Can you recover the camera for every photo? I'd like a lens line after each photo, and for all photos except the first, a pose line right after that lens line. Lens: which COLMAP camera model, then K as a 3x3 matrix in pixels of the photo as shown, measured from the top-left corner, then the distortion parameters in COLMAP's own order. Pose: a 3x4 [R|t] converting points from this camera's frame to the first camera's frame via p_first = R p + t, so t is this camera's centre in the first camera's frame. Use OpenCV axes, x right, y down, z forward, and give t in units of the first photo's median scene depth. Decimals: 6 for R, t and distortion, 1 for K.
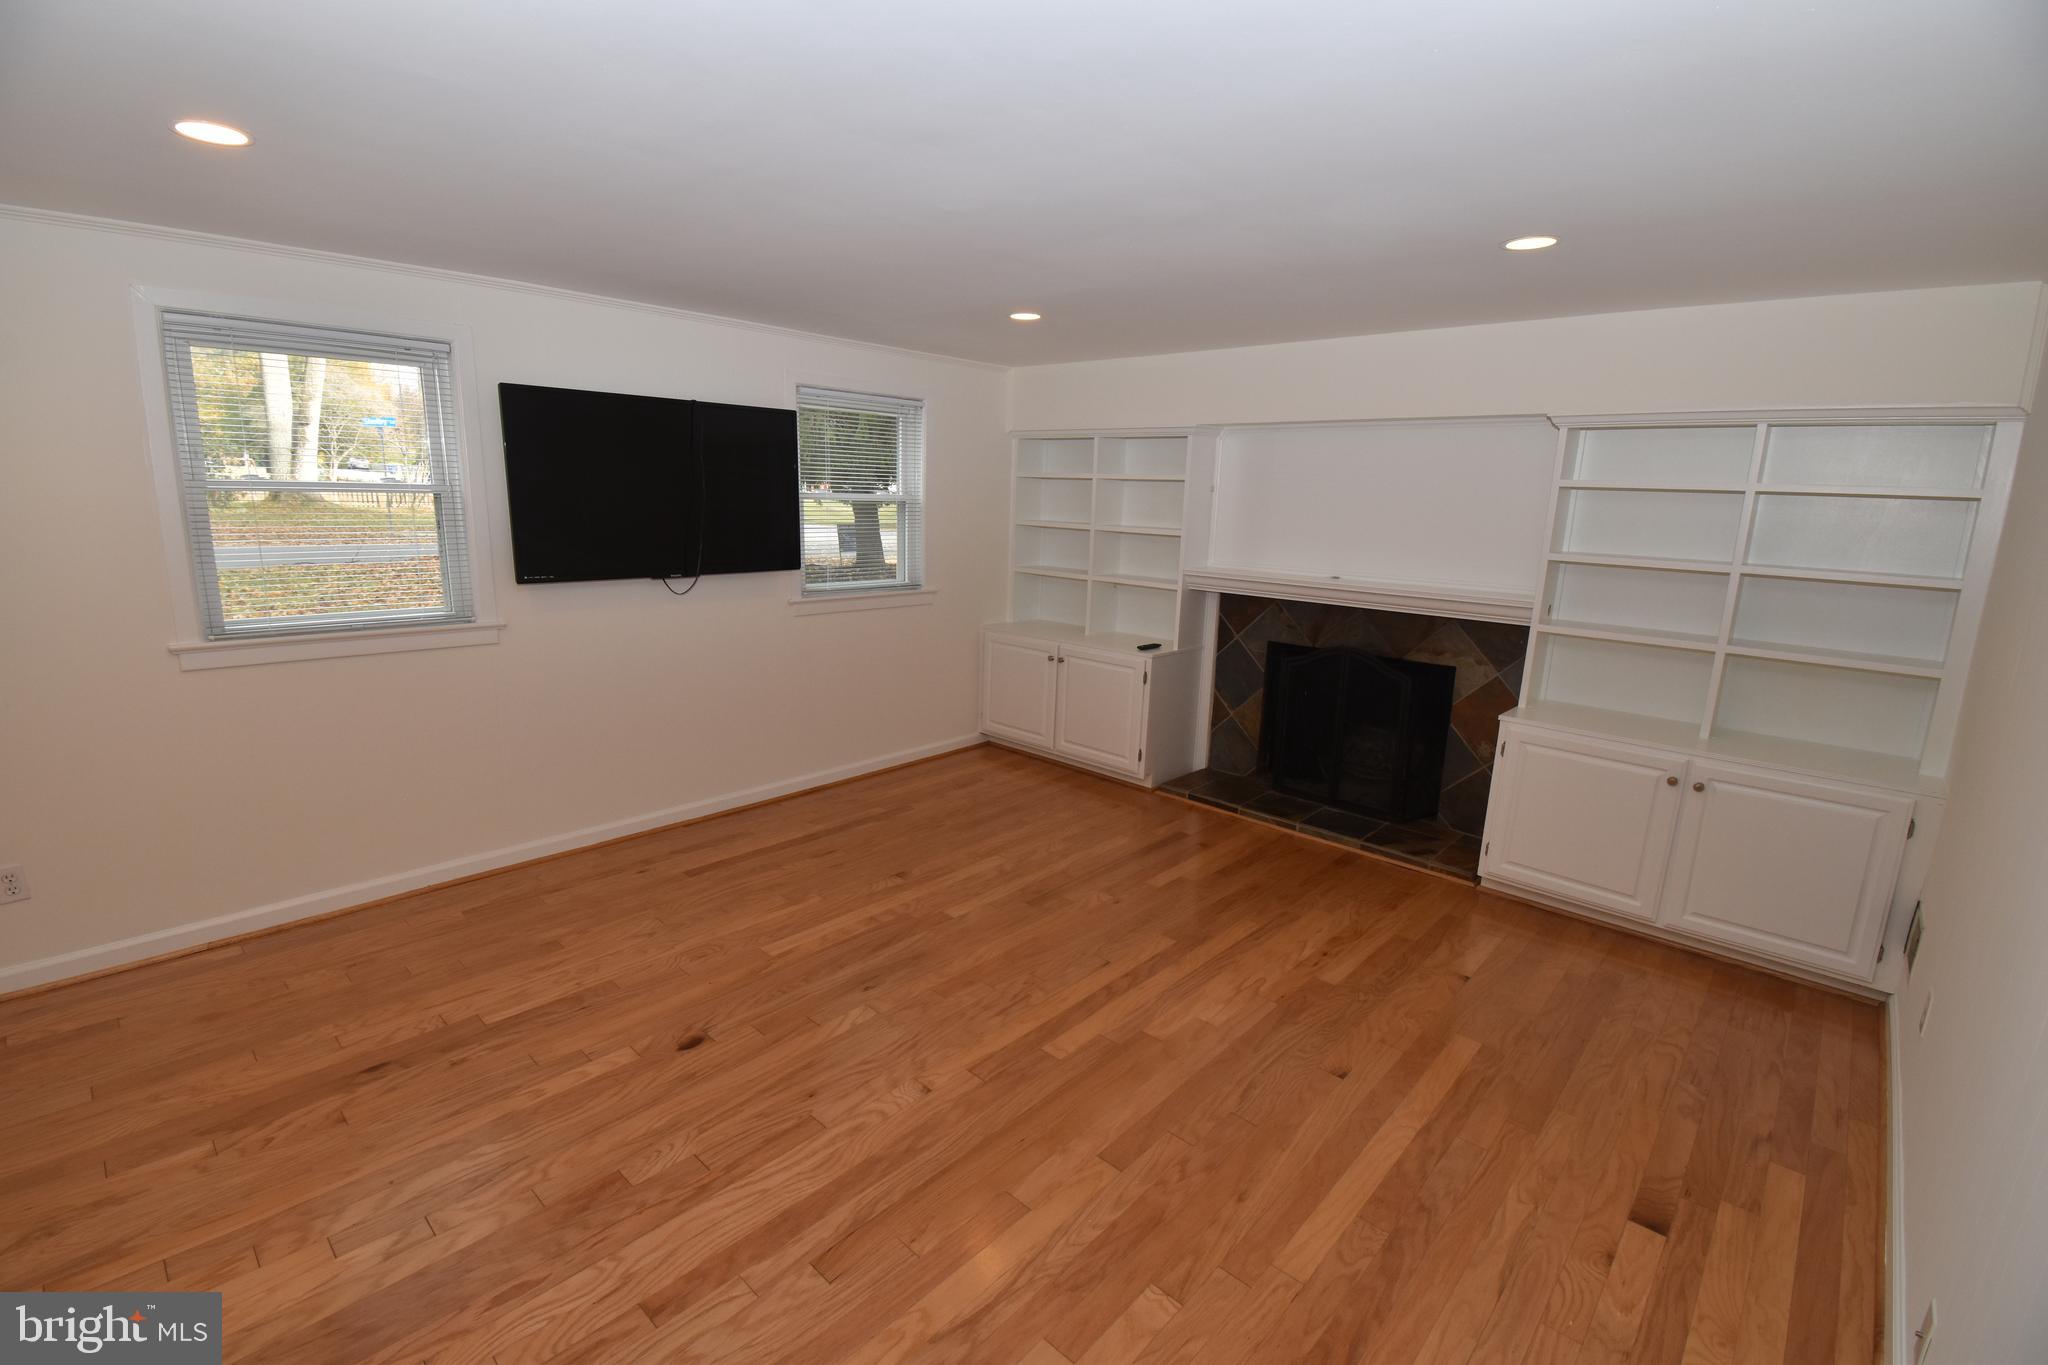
lens RADIAL K [[895.2, 0, 1024.0], [0, 895.2, 682.5], [0, 0, 1]] dist [-0.032518, -0.000571]
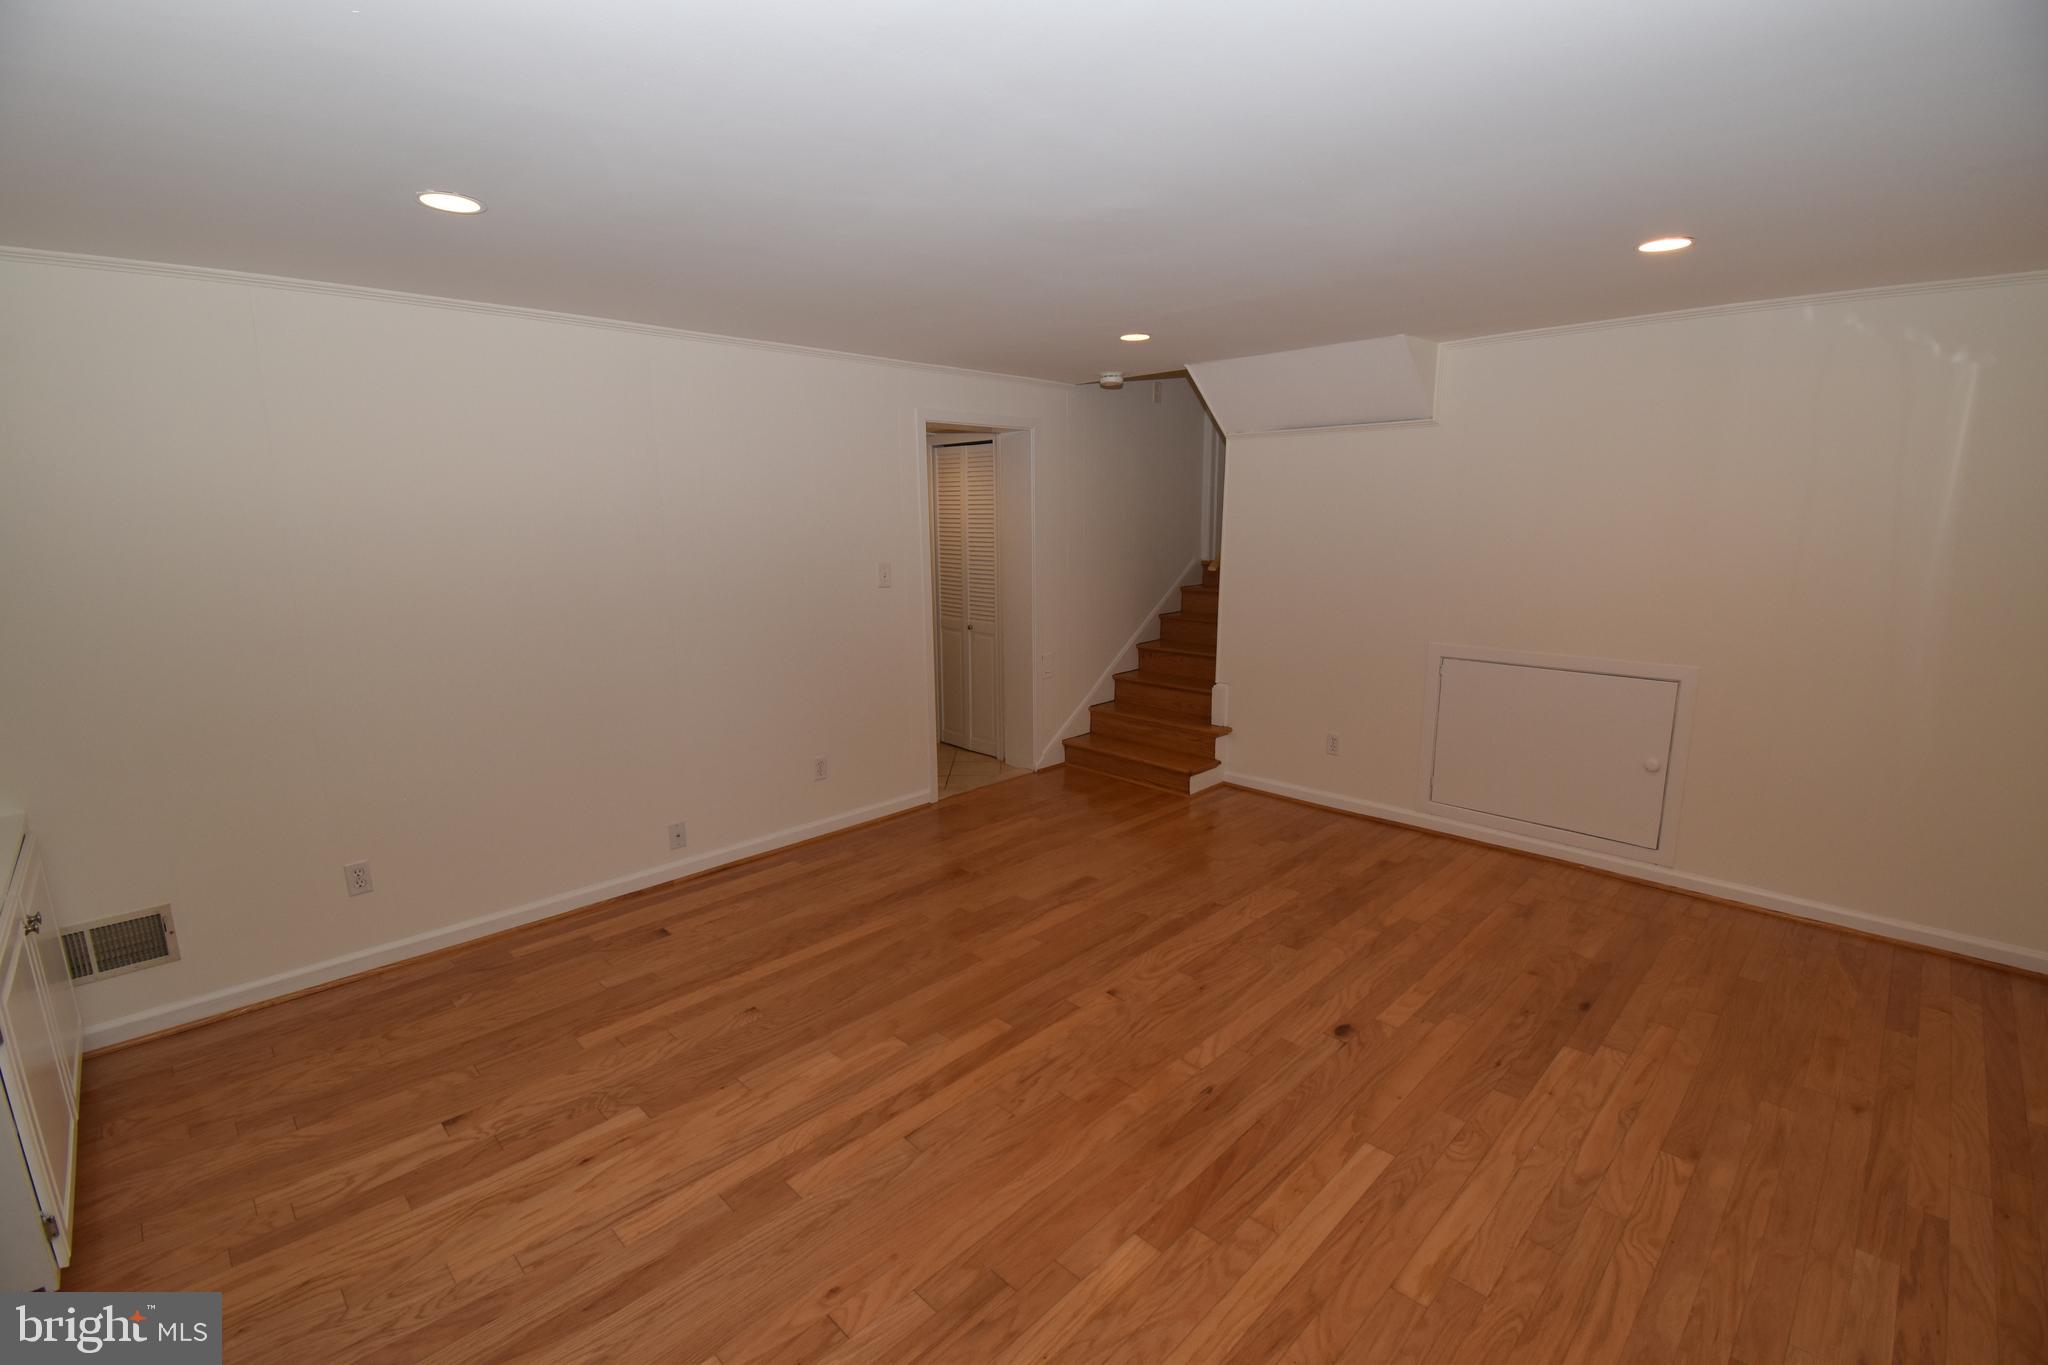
lens RADIAL K [[895.2, 0, 1024.0], [0, 895.2, 682.5], [0, 0, 1]] dist [-0.032518, -0.000571]
pose [[-0.998949, -0.026353, 0.037510, -0.022611], [-0.009675, 0.921016, 0.389404, -0.376678], [-0.044810, 0.388632, -0.920303, 1.795460]]
